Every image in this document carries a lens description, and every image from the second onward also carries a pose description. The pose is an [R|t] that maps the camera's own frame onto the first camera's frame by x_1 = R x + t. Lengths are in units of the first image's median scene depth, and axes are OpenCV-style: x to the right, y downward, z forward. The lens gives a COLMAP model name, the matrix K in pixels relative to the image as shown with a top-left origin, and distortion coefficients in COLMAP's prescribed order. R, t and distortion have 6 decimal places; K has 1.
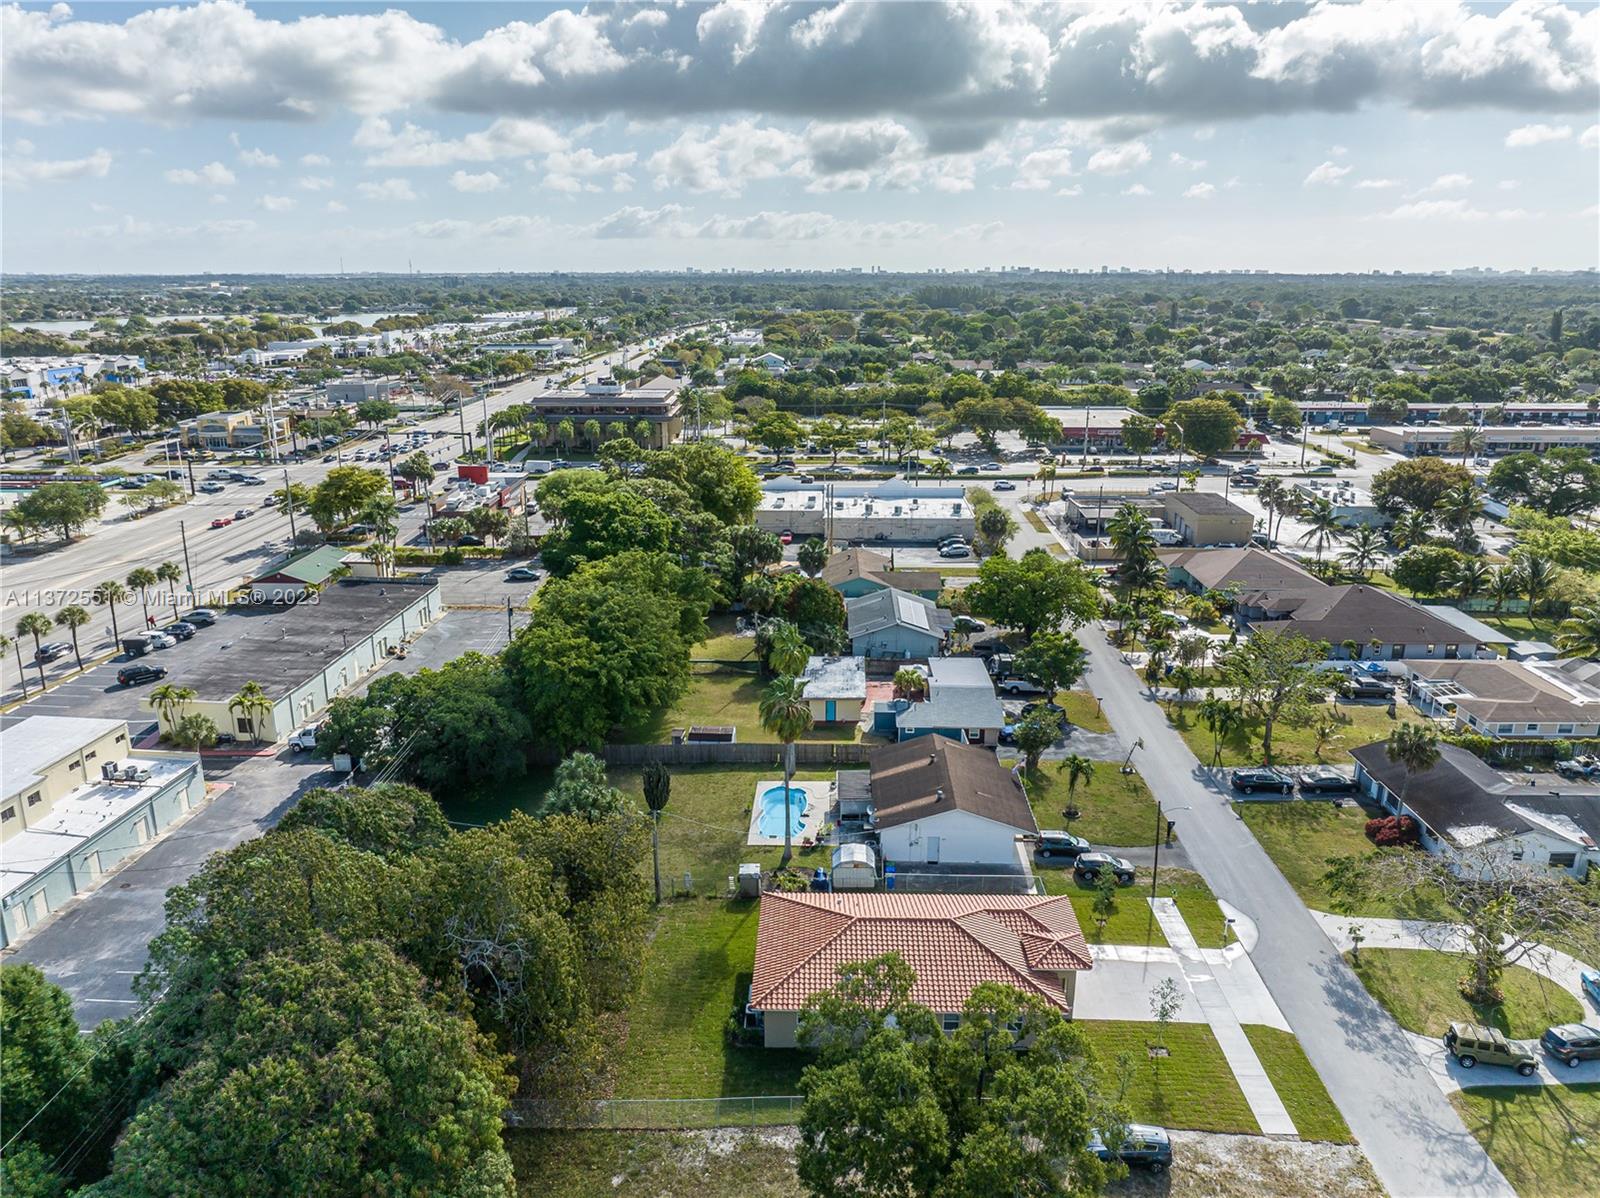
lens RADIAL K [[1114.5, 0, 800.0], [0, 1114.5, 599.0], [0, 0, 1]] dist [-0.010490, -0.001426]
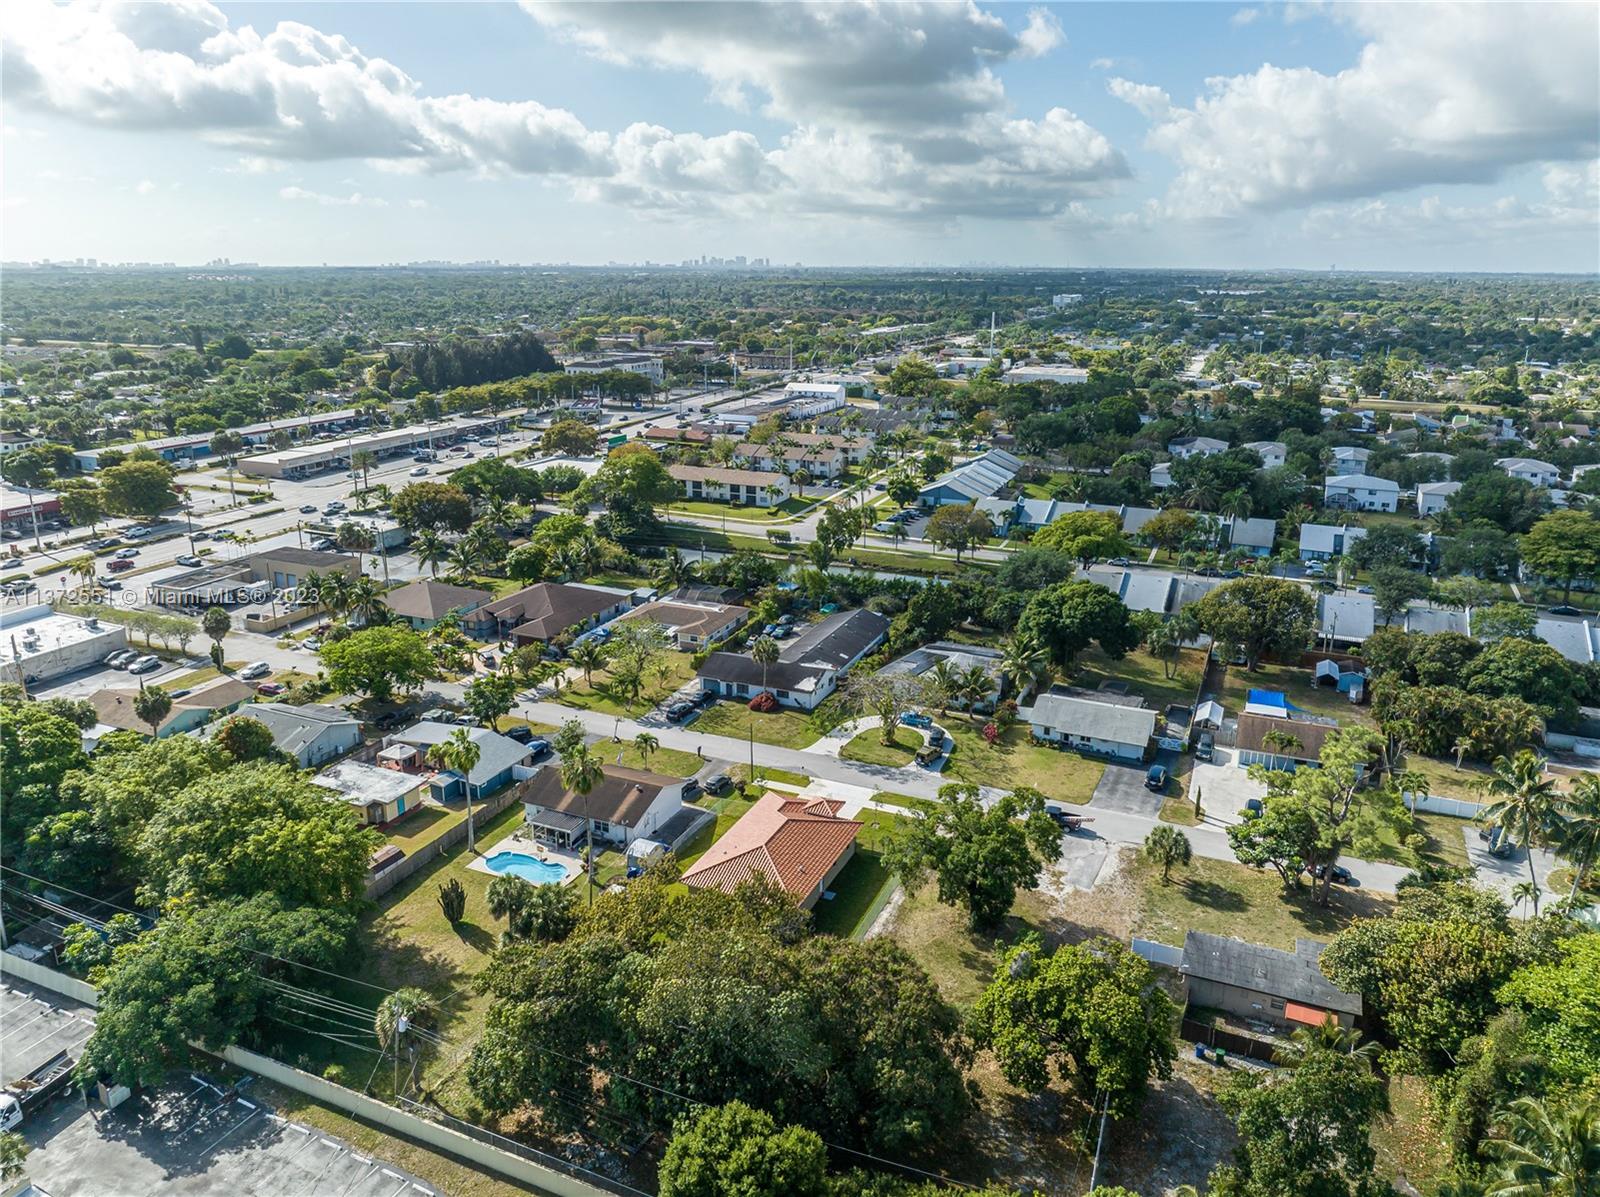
lens RADIAL K [[1093.7, 0, 800.0], [0, 1093.7, 598.5], [0, 0, 1]] dist [-0.002167, -0.045595]
pose [[0.369994, -0.262449, 0.891193, -0.753601], [0.253273, 0.951428, 0.175037, -0.188648], [-0.893844, 0.160952, 0.418494, 0.155111]]
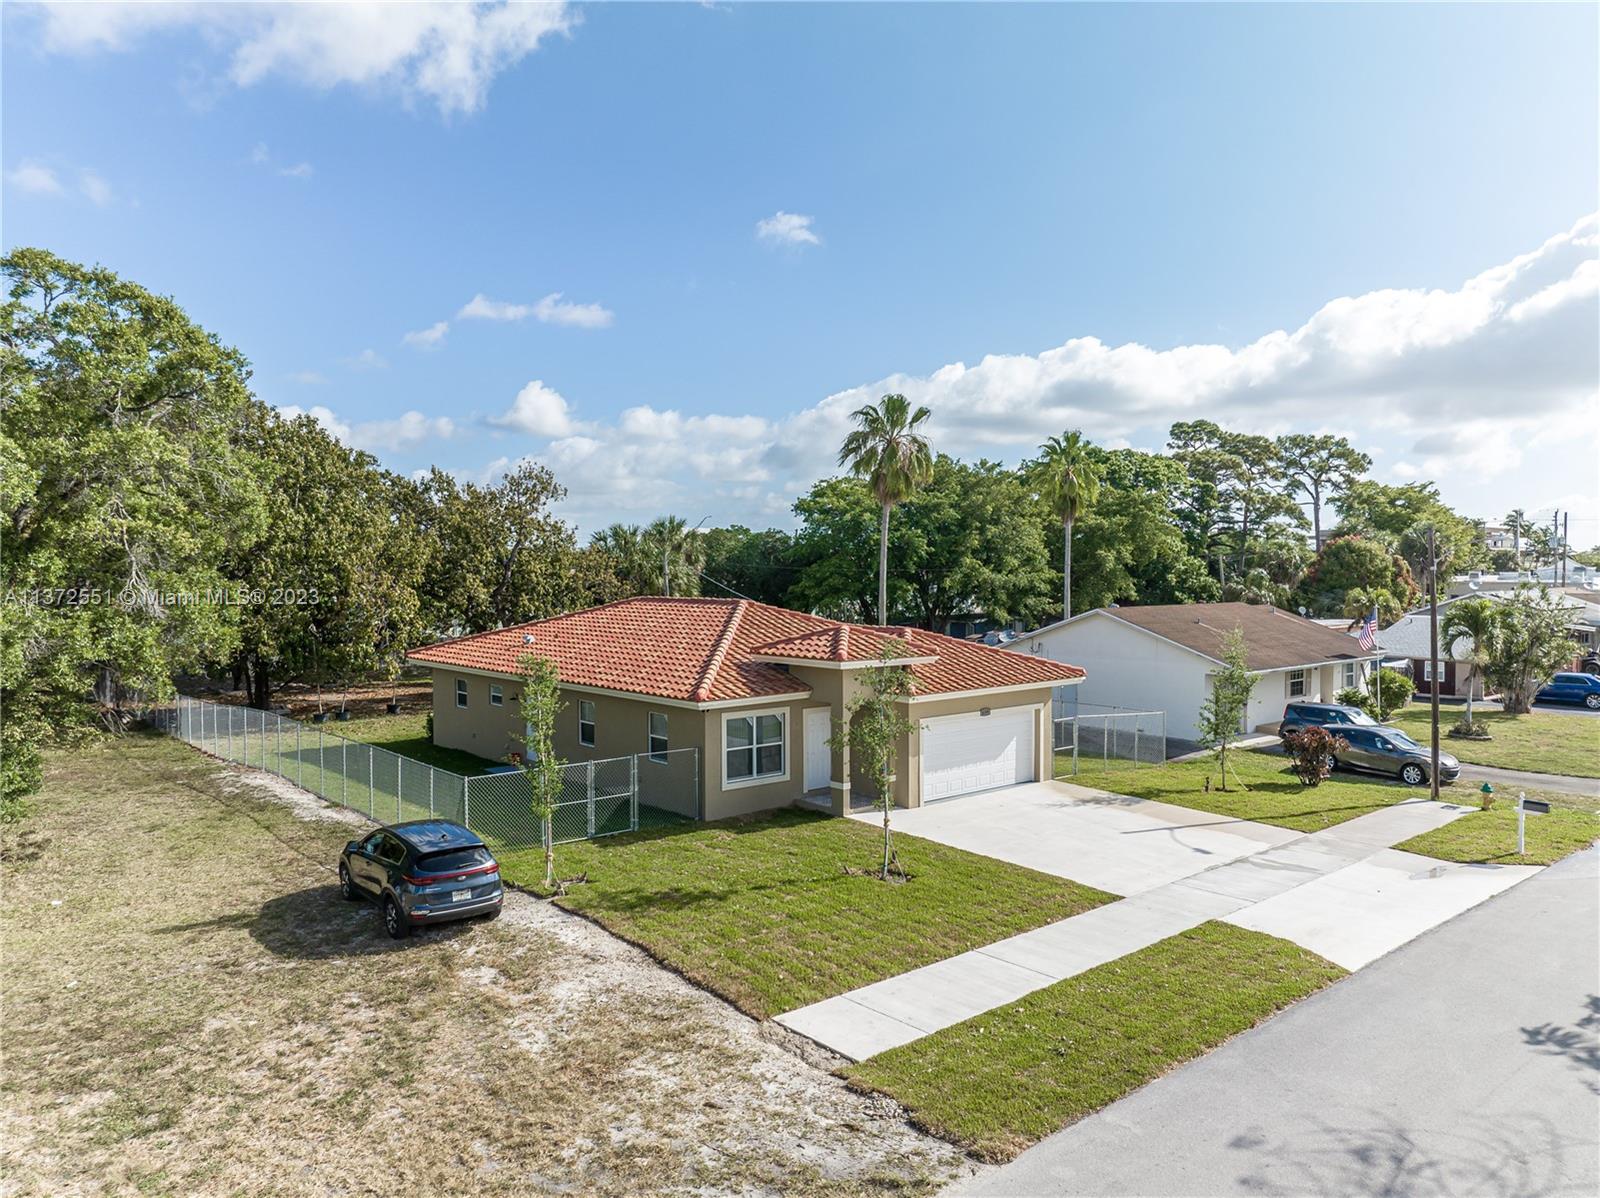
lens RADIAL K [[1147.7, 0, 800.1], [0, 1147.7, 556.2], [0, 0, 1]] dist [-0.044257, 0.011314]
pose [[0.672963, -0.003808, -0.739666, 0.333450], [-0.208840, 0.958323, -0.194941, 0.224860], [0.709582, 0.285660, 0.644121, 0.418401]]
